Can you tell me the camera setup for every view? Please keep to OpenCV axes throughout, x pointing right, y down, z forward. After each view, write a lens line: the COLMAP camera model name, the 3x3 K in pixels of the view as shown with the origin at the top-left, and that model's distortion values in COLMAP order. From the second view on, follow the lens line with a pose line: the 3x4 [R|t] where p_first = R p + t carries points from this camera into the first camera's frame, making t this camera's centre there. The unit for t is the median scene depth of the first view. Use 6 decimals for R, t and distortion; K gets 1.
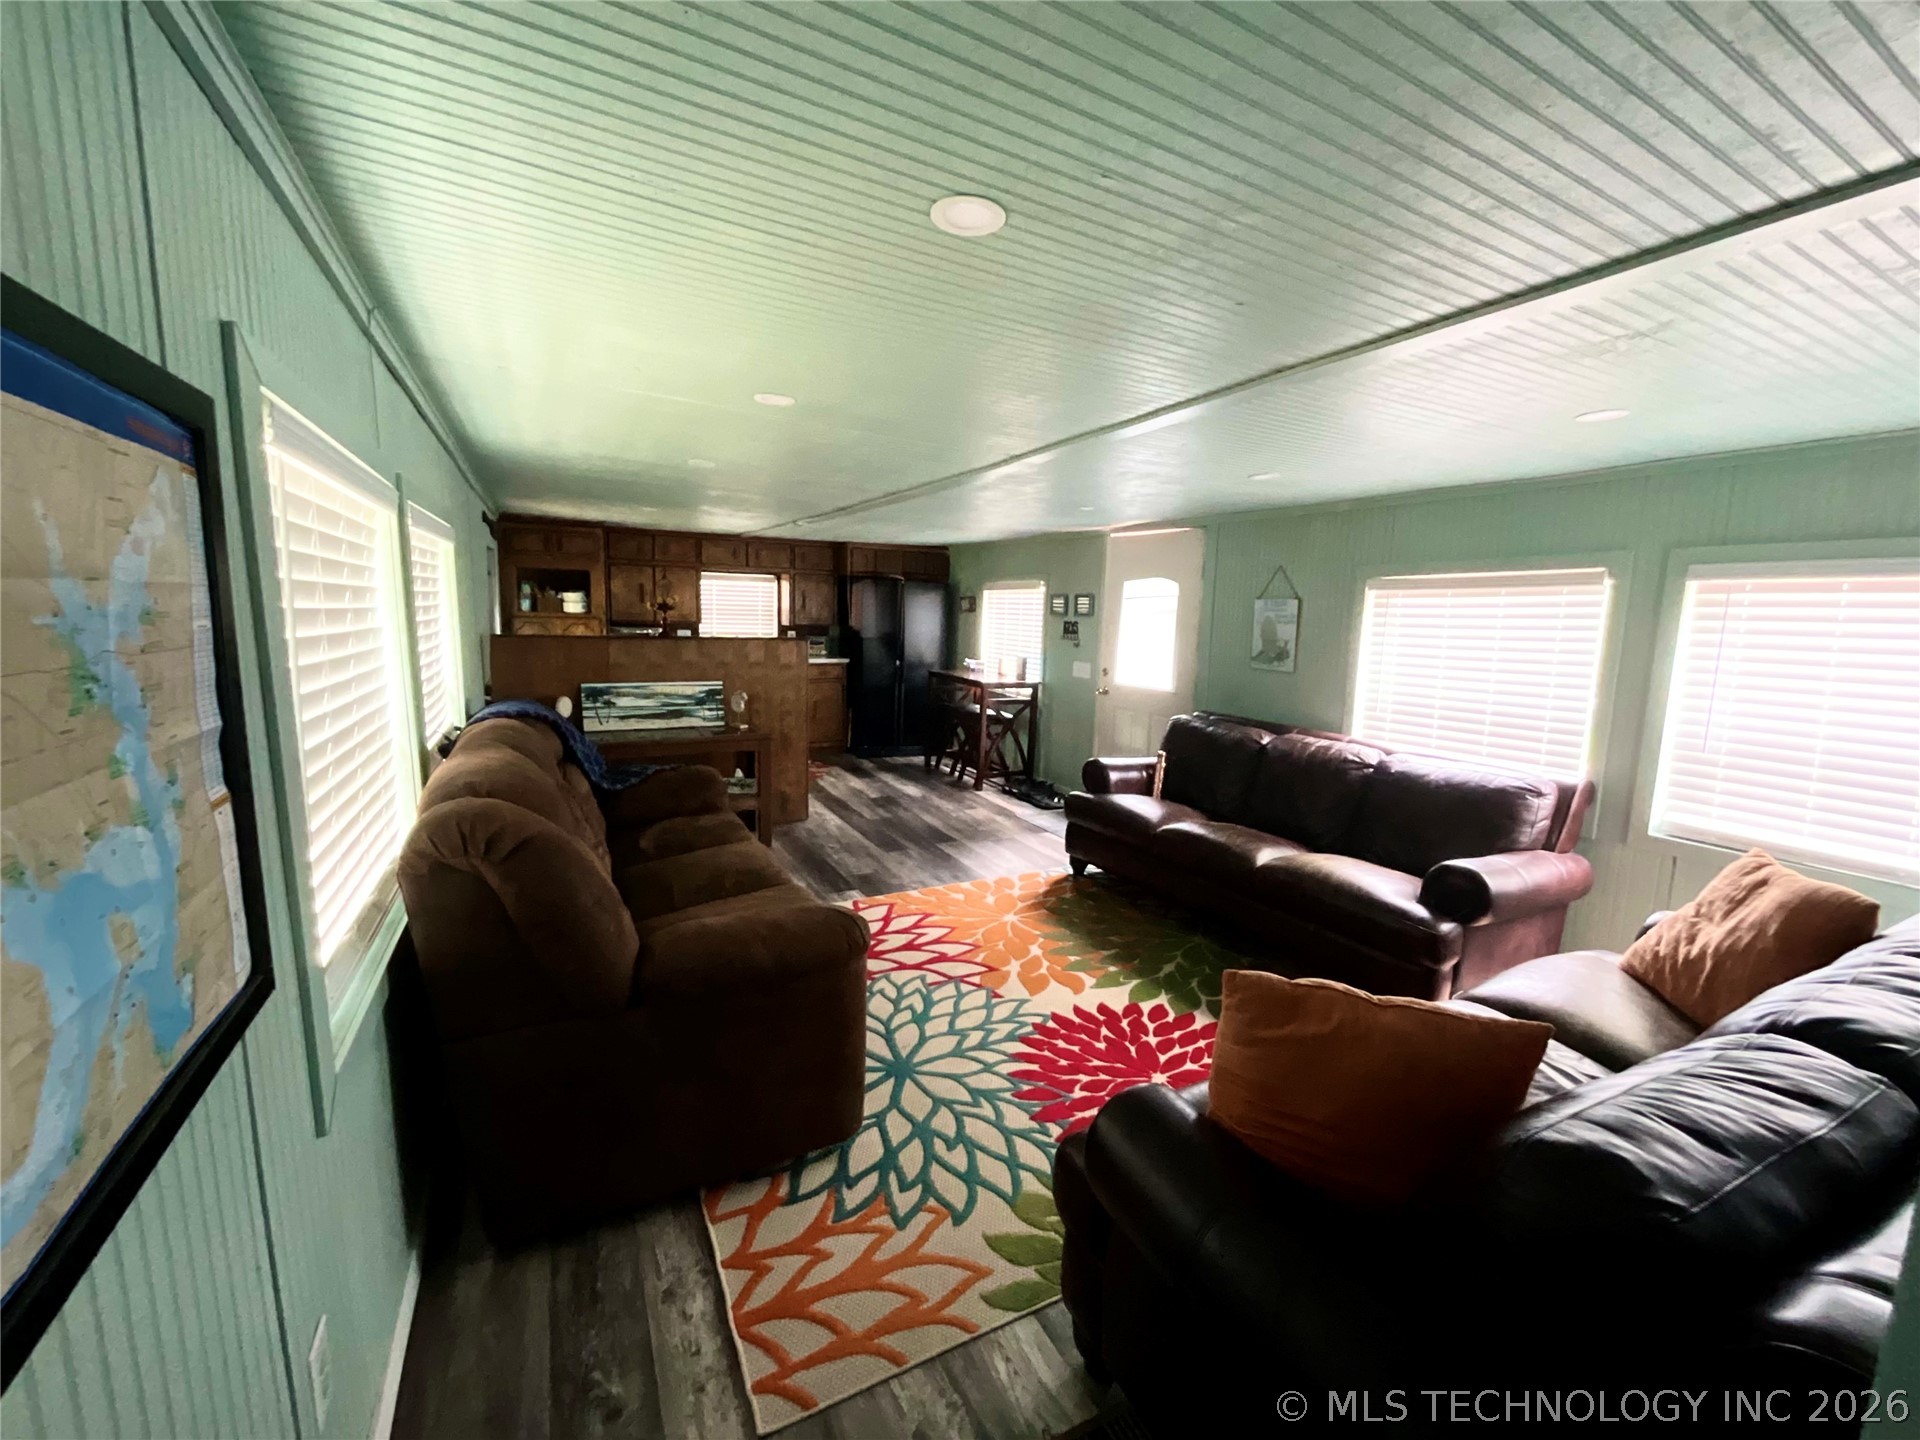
lens RADIAL K [[772.6, 0, 956.2], [0, 772.6, 720.5], [0, 0, 1]] dist [0.000807, 0.000007]
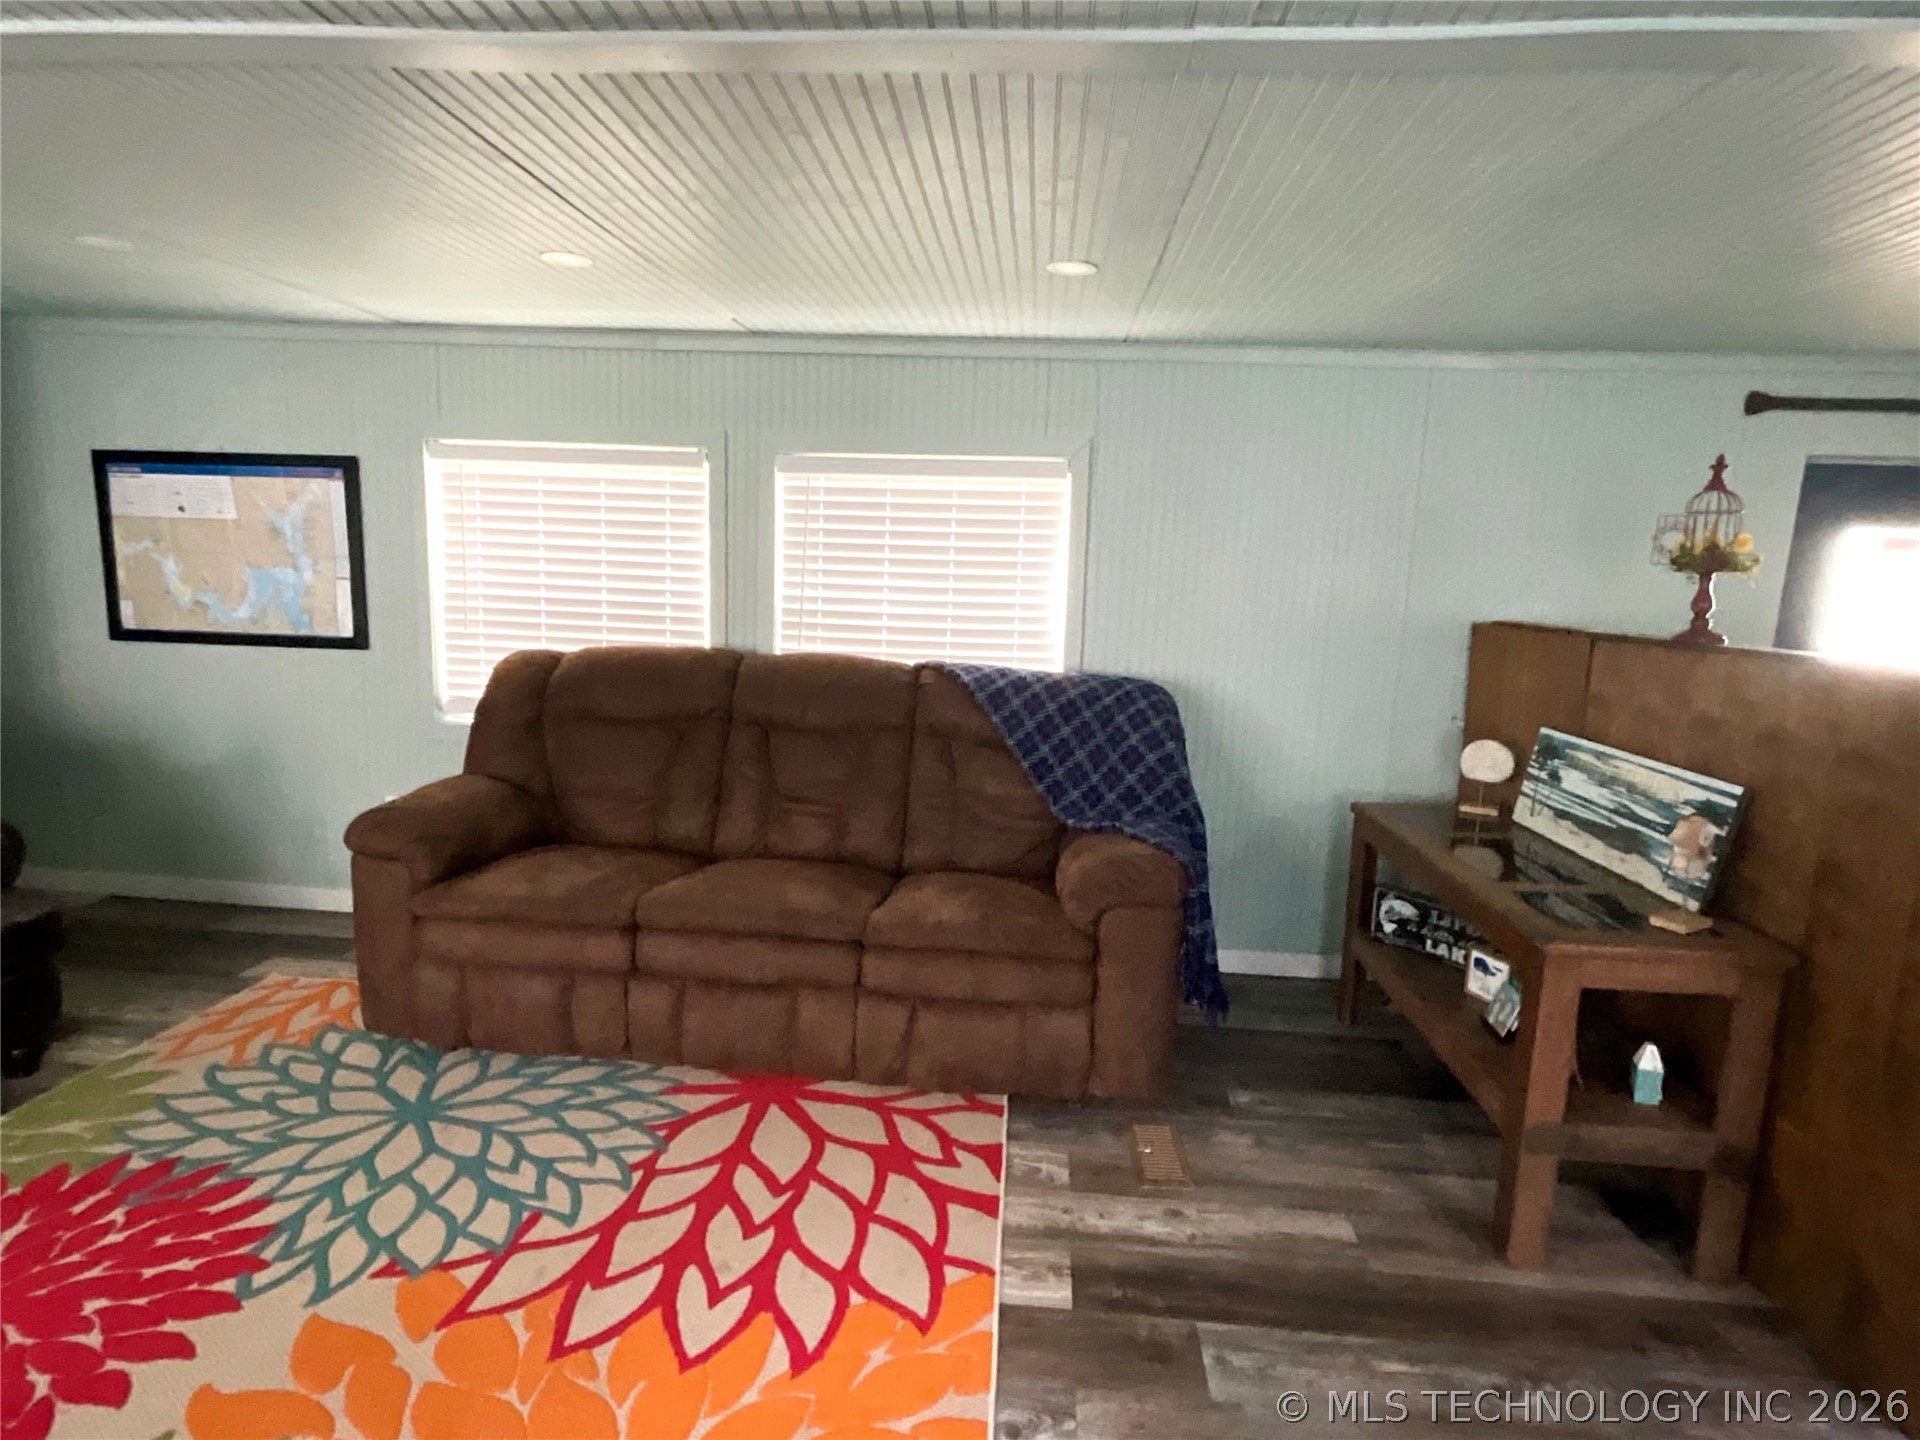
lens RADIAL K [[1004.3, 0, 960.0], [0, 1004.3, 720.0], [0, 0, 1]] dist [-0.004810, 0.006896]
pose [[-0.534258, 0.080233, -0.841505, 0.289646], [-0.171177, 0.964593, 0.200646, -0.137675], [0.827808, 0.251244, -0.501608, 1.205094]]
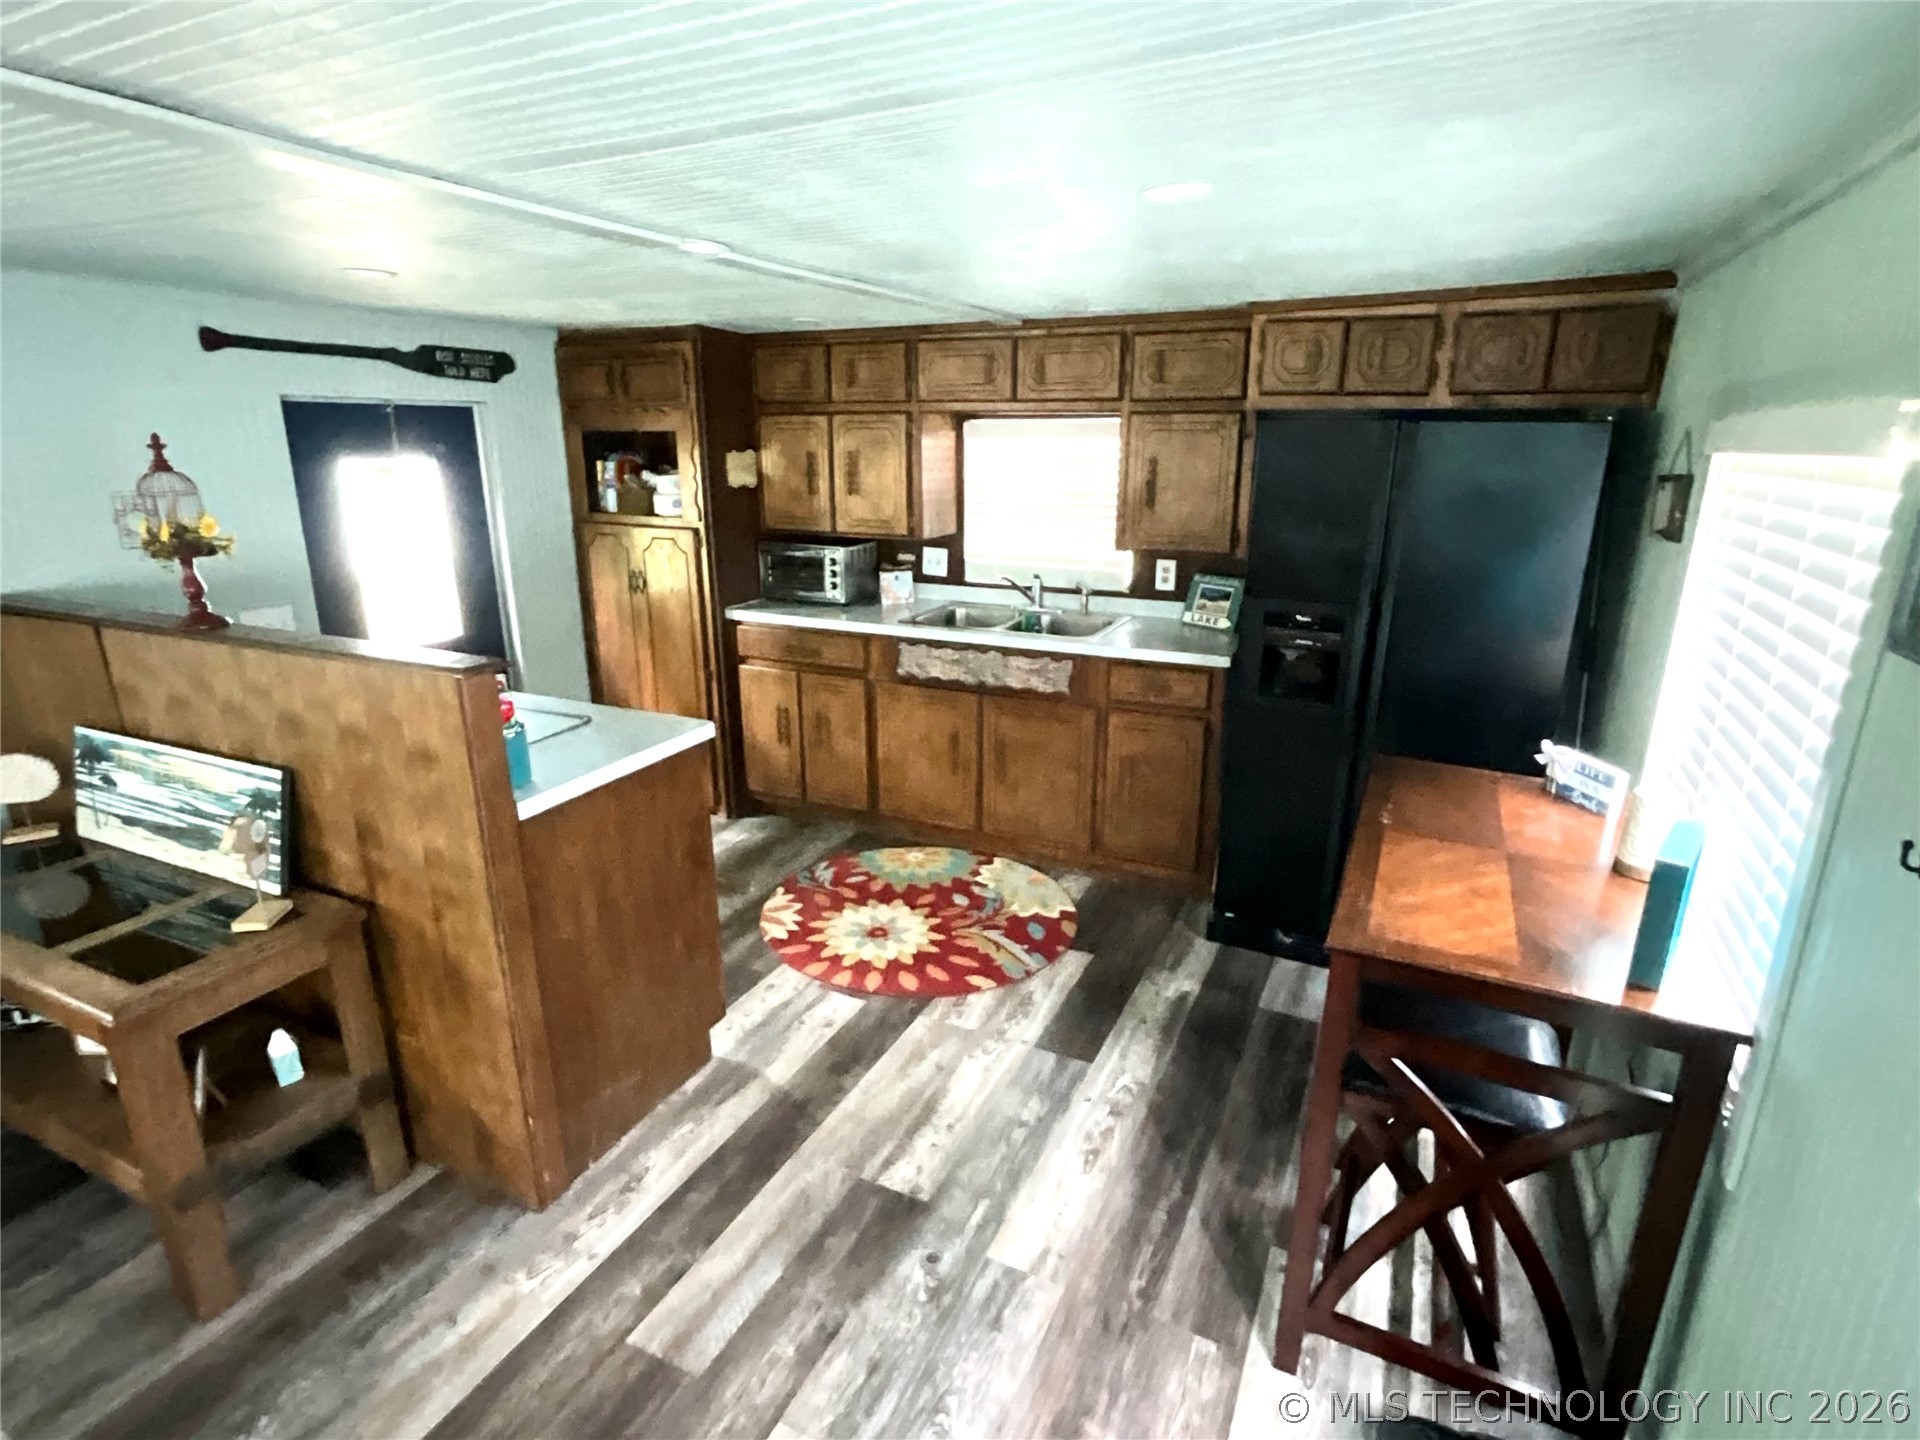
lens RADIAL K [[972.6, 0, 958.0], [0, 972.6, 721.4], [0, 0, 1]] dist [-0.003337, 0.001816]
pose [[0.595958, 0.199753, -0.777774, 0.264426], [-0.101436, 0.979535, 0.173847, -0.229157], [0.796583, -0.024711, 0.604024, 1.266507]]
